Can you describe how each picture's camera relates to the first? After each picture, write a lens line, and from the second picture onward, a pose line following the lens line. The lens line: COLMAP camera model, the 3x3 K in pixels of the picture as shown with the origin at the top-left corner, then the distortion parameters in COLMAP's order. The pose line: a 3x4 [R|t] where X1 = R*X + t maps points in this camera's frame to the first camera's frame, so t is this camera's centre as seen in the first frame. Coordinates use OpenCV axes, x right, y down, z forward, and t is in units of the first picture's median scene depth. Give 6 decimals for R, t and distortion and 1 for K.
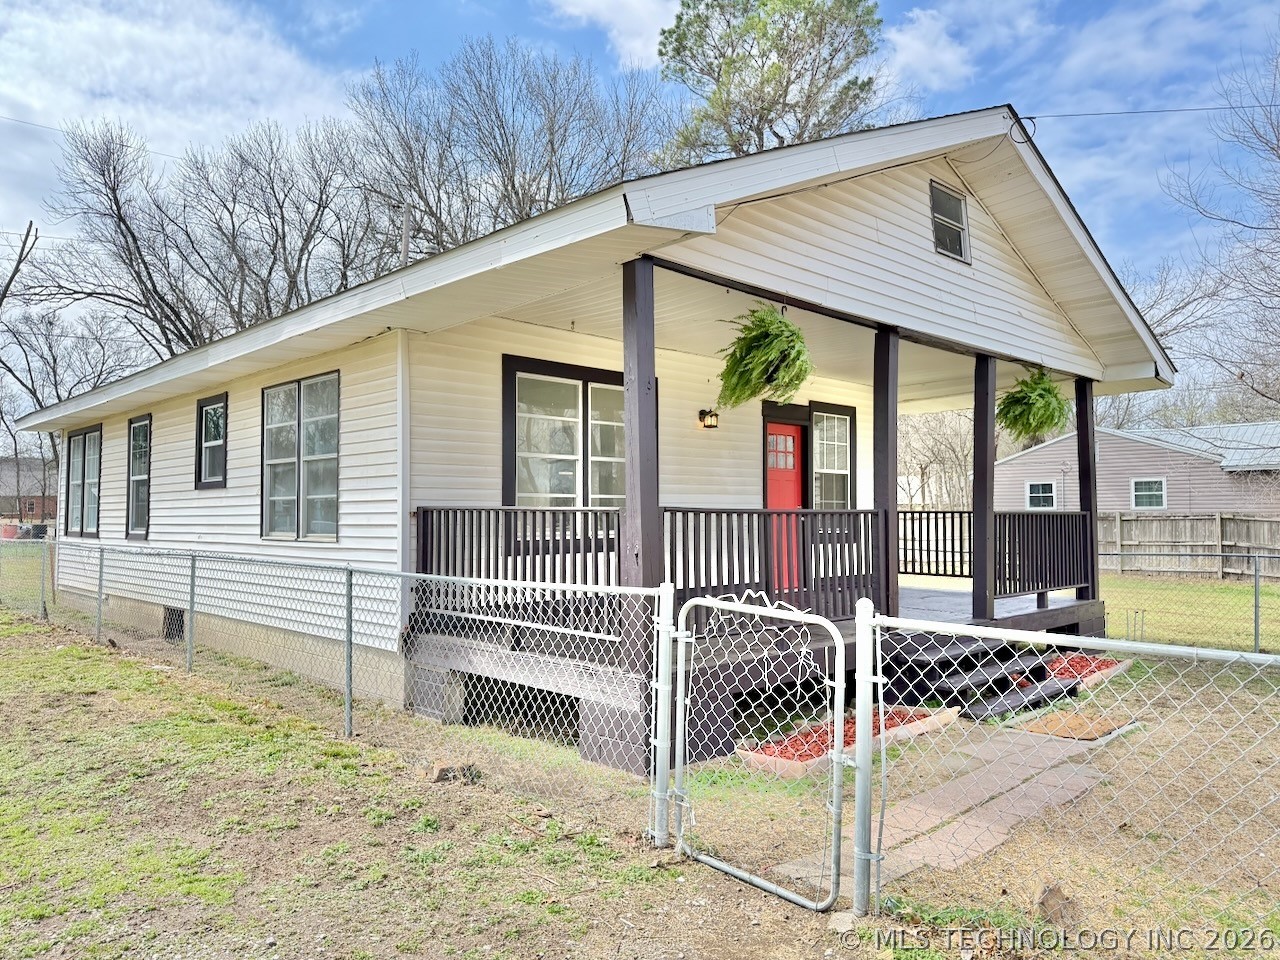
lens RADIAL K [[878.6, 0, 641.0], [0, 878.6, 467.7], [0, 0, 1]] dist [0.058763, -0.074187]
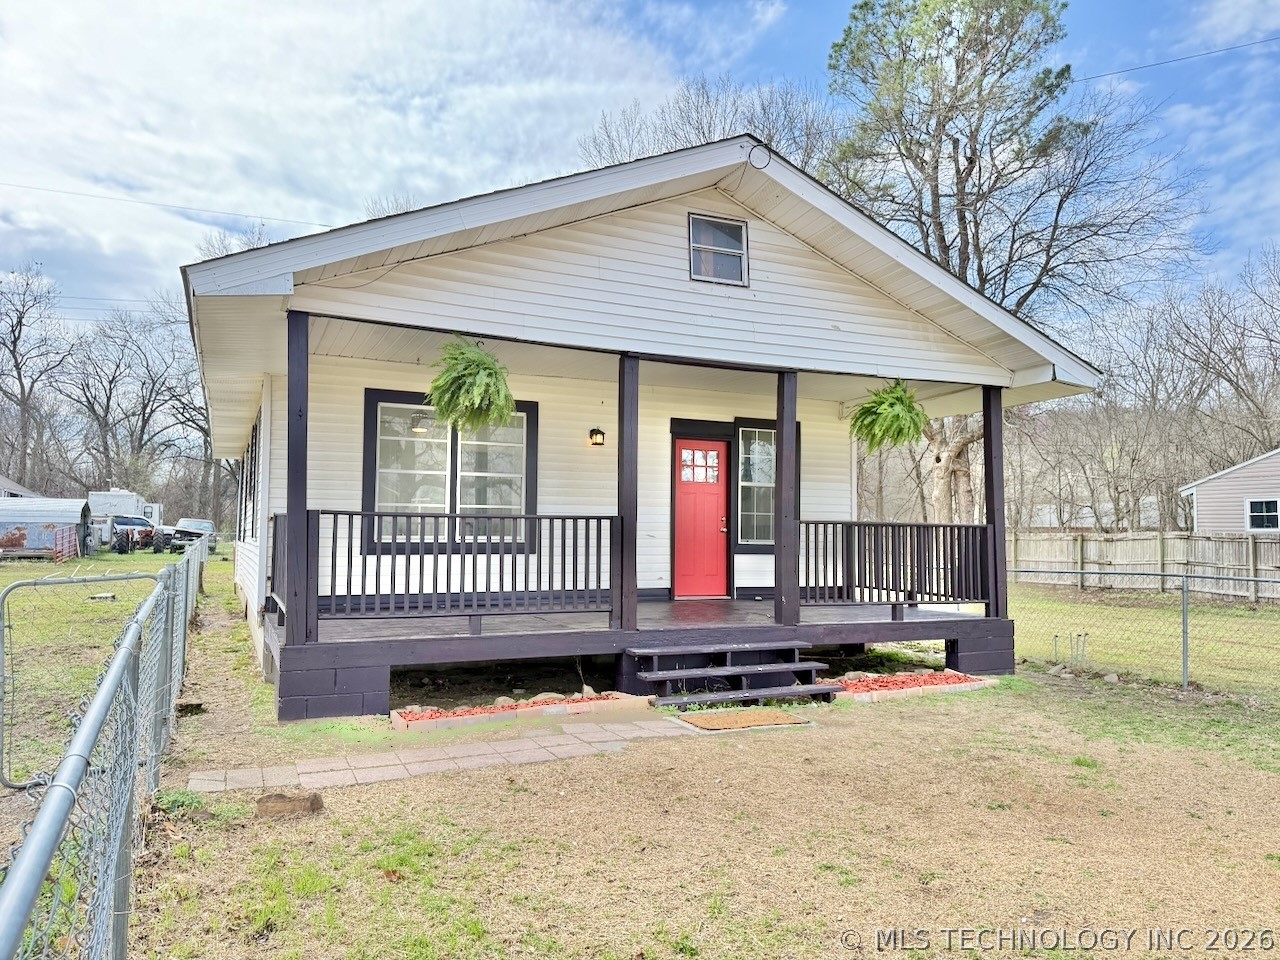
lens RADIAL K [[891.1, 0, 637.7], [0, 891.1, 478.0], [0, 0, 1]] dist [0.055691, -0.073557]
pose [[0.947056, -0.008356, -0.320960, 0.419600], [0.005157, 0.999928, -0.010816, 0.007097], [0.321027, 0.008588, 0.947031, -0.034273]]
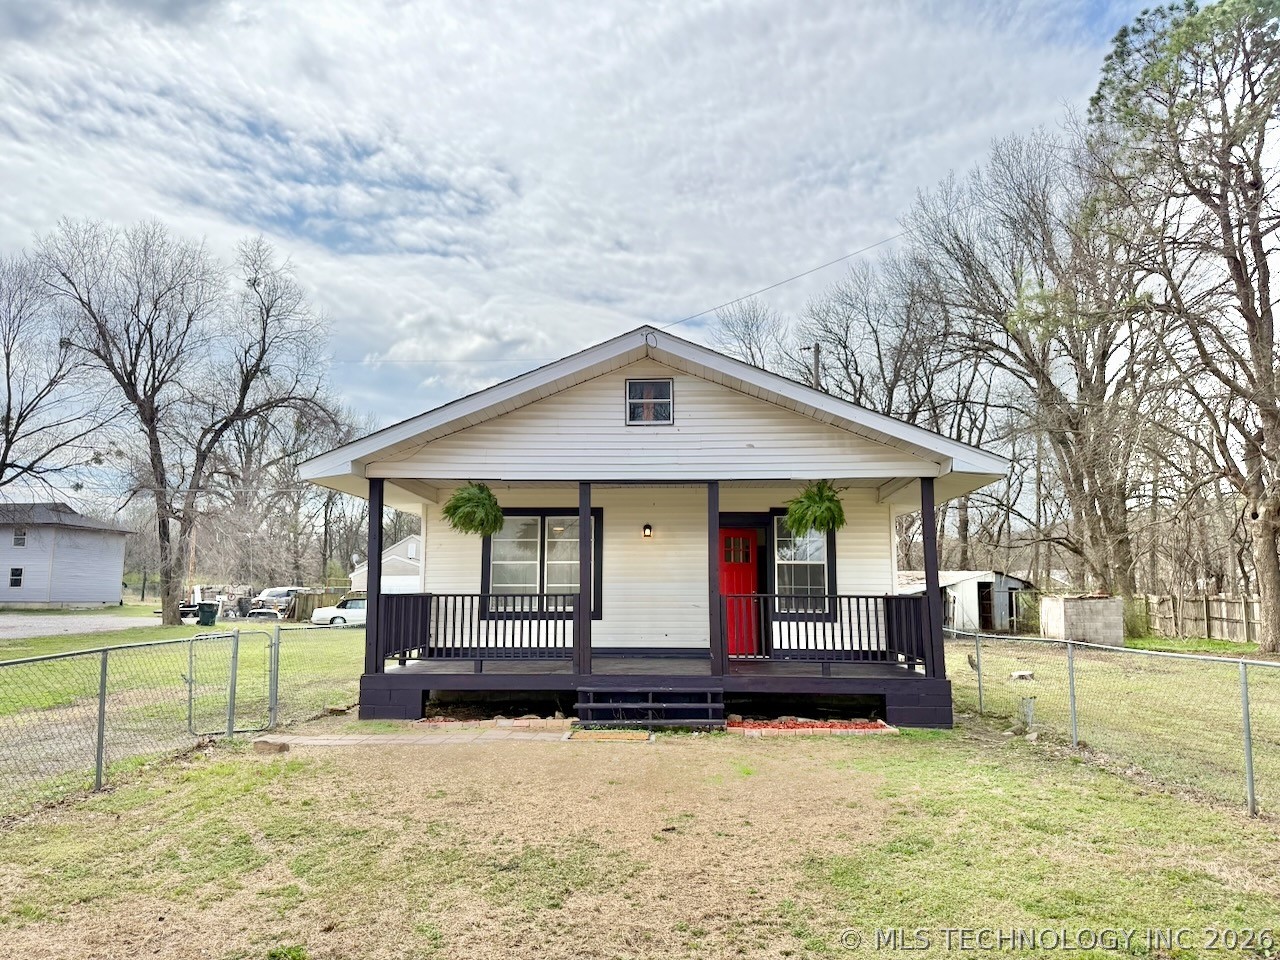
lens RADIAL K [[878.6, 0, 641.0], [0, 878.6, 467.7], [0, 0, 1]] dist [0.058763, -0.074187]
pose [[0.705830, -0.099482, -0.701361, 0.961189], [0.034926, 0.993773, -0.105810, -0.004866], [0.707520, 0.050188, 0.704909, -0.037913]]
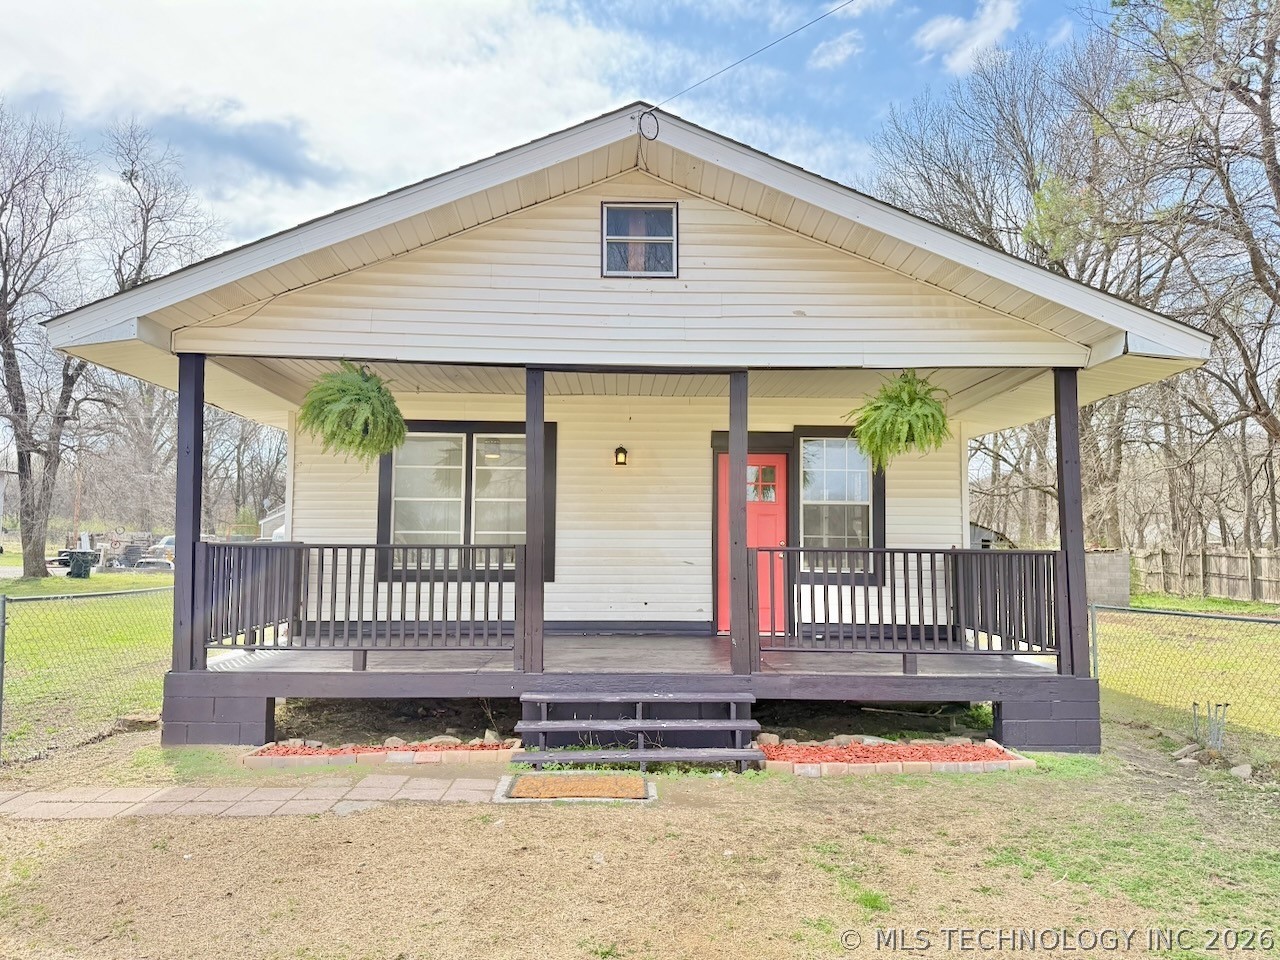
lens RADIAL K [[891.1, 0, 637.7], [0, 891.1, 478.0], [0, 0, 1]] dist [0.055691, -0.073557]
pose [[0.753006, -0.043714, -0.656560, 0.669001], [0.026436, 0.998995, -0.036194, 0.006975], [0.657483, 0.009897, 0.753405, 0.203960]]
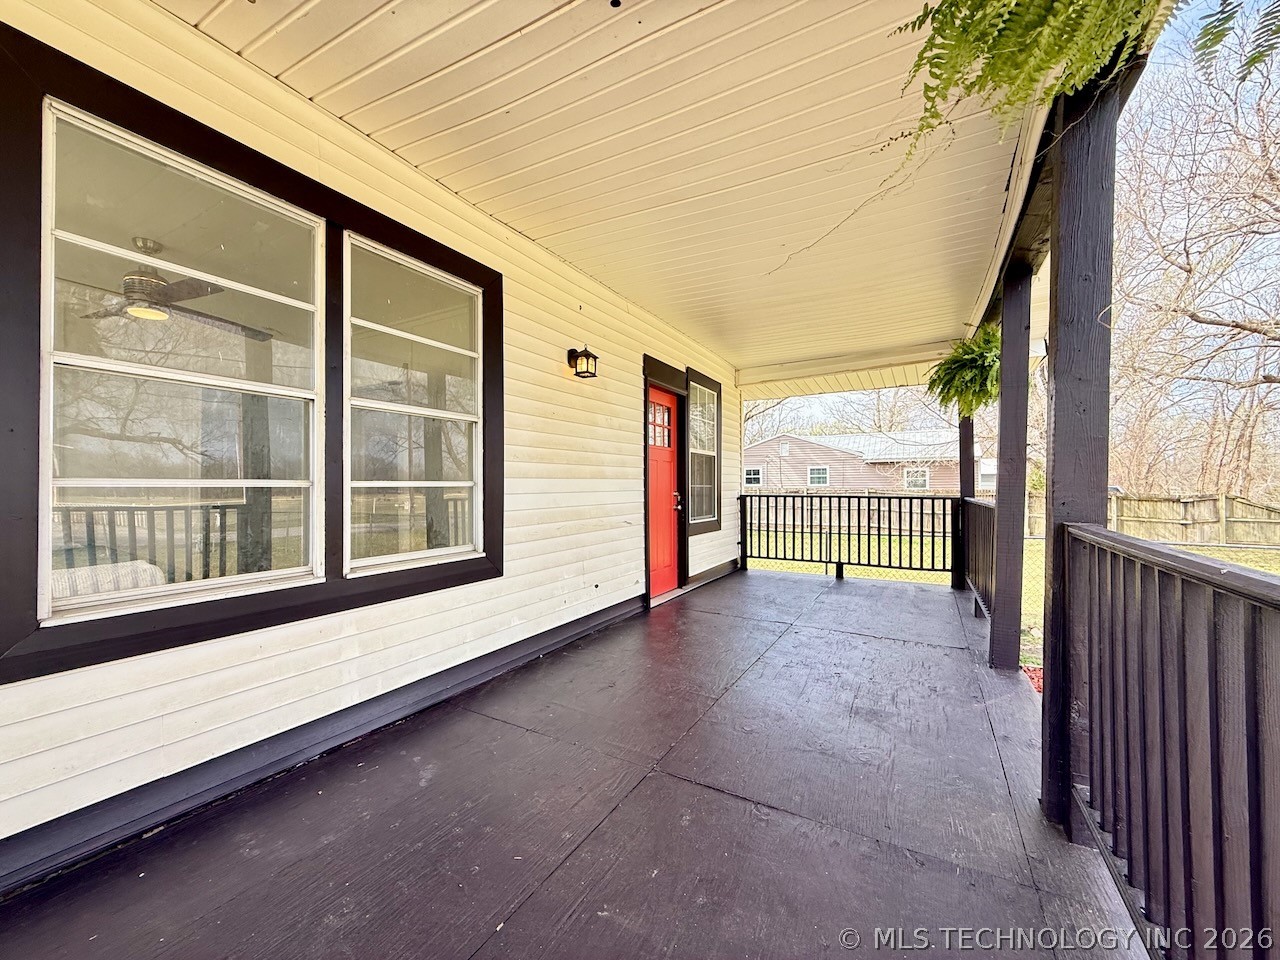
lens RADIAL K [[508.6, 0, 637.1], [0, 508.6, 480.9], [0, 0, 1]] dist [0.001537, -0.000045]
pose [[0.958204, 0.002186, 0.286077, 0.007306], [-0.014434, 0.999067, 0.040712, 0.013416], [-0.285721, -0.043139, 0.957341, 0.543721]]
